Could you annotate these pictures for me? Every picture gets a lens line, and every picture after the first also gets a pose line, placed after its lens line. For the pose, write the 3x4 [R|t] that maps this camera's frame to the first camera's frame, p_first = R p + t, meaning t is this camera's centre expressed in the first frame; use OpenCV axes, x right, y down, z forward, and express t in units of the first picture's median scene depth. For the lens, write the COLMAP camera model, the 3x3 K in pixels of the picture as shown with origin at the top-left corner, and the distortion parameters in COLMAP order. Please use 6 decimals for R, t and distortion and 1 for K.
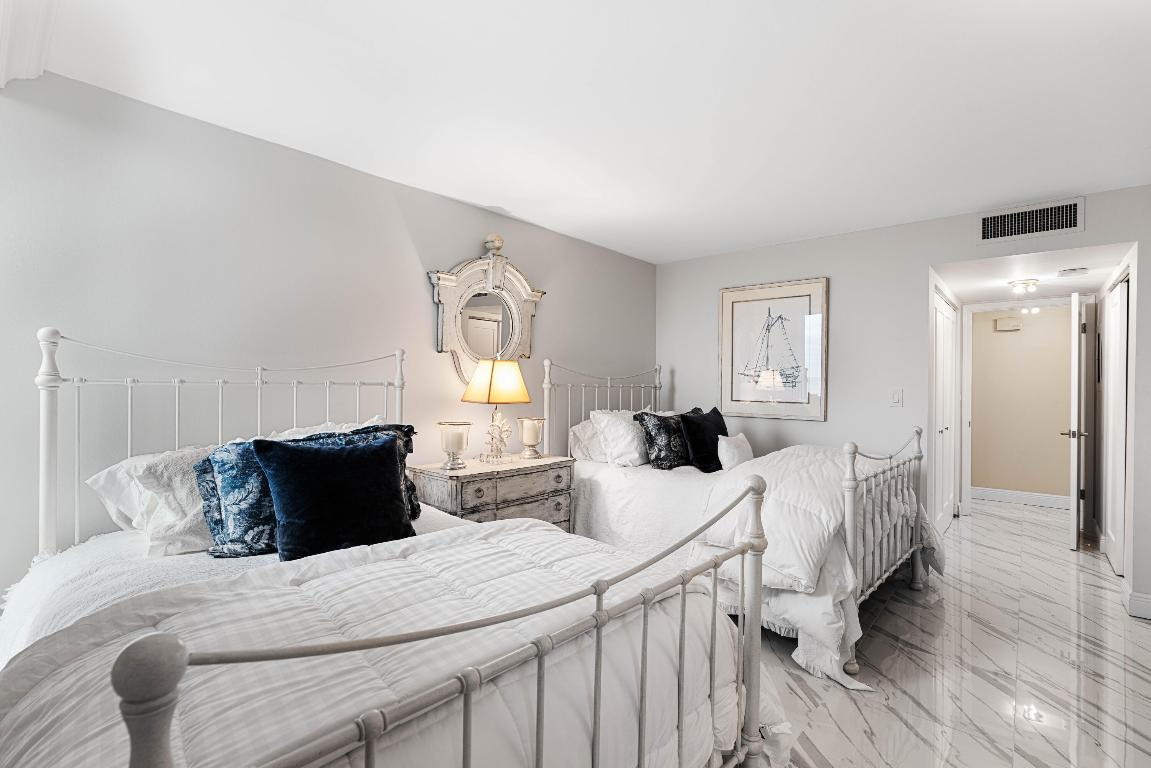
lens RADIAL K [[555.9, 0, 574.2], [0, 555.9, 391.3], [0, 0, 1]] dist [-0.015004, 0.006872]
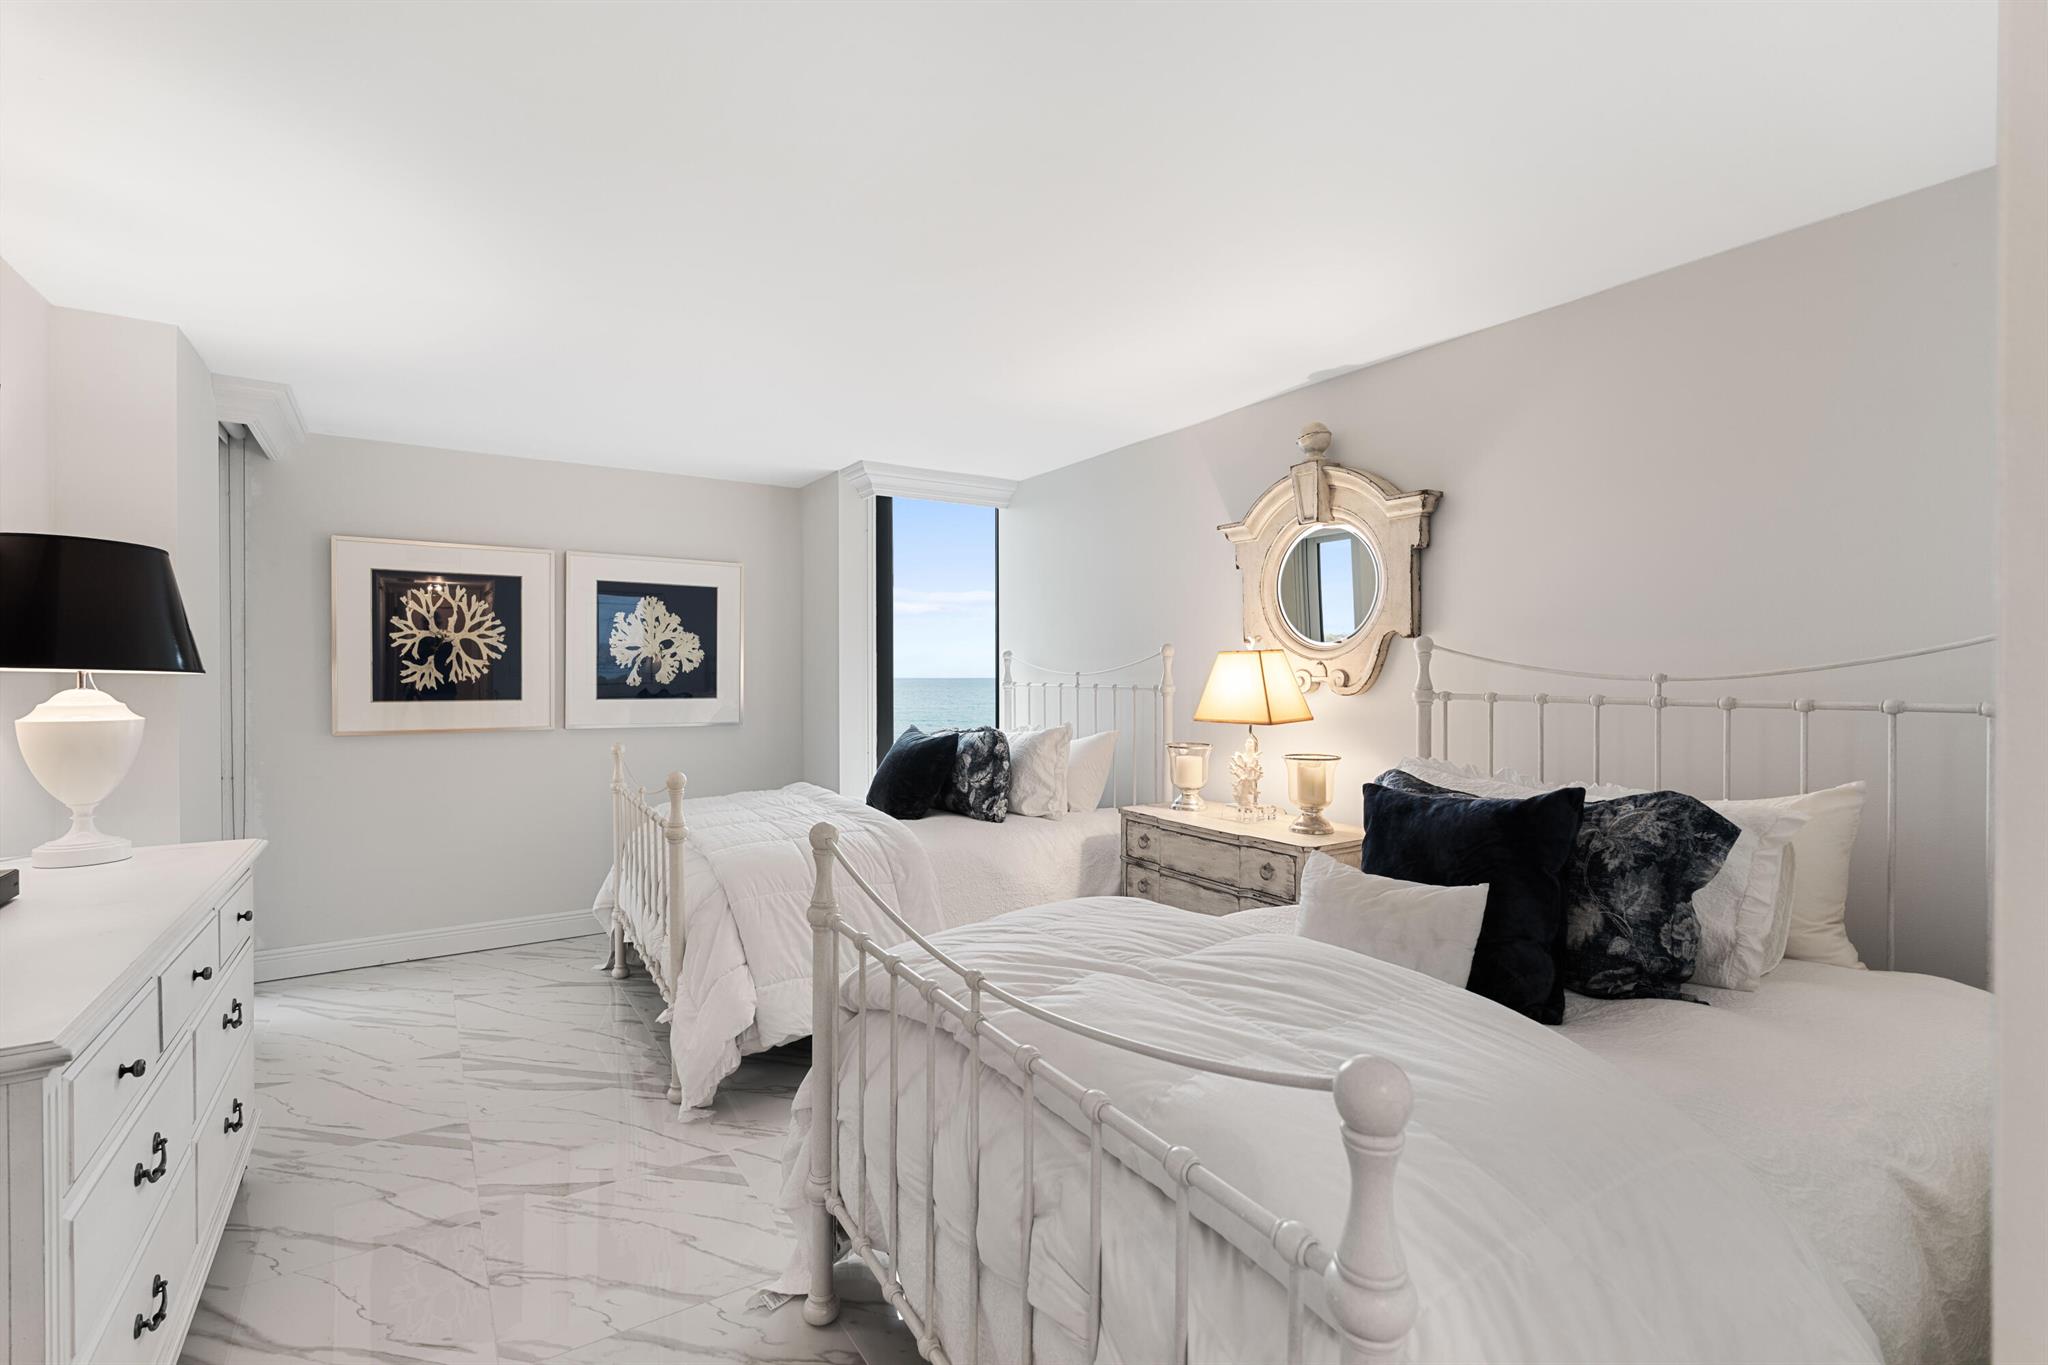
lens RADIAL K [[917.9, 0, 1025.5], [0, 917.9, 672.5], [0, 0, 1]] dist [-0.011791, 0.005265]
pose [[-0.276531, 0.005718, -0.960988, 0.899273], [-0.003762, 0.999968, 0.007033, -0.038998], [0.960998, 0.005560, -0.276500, 1.049687]]
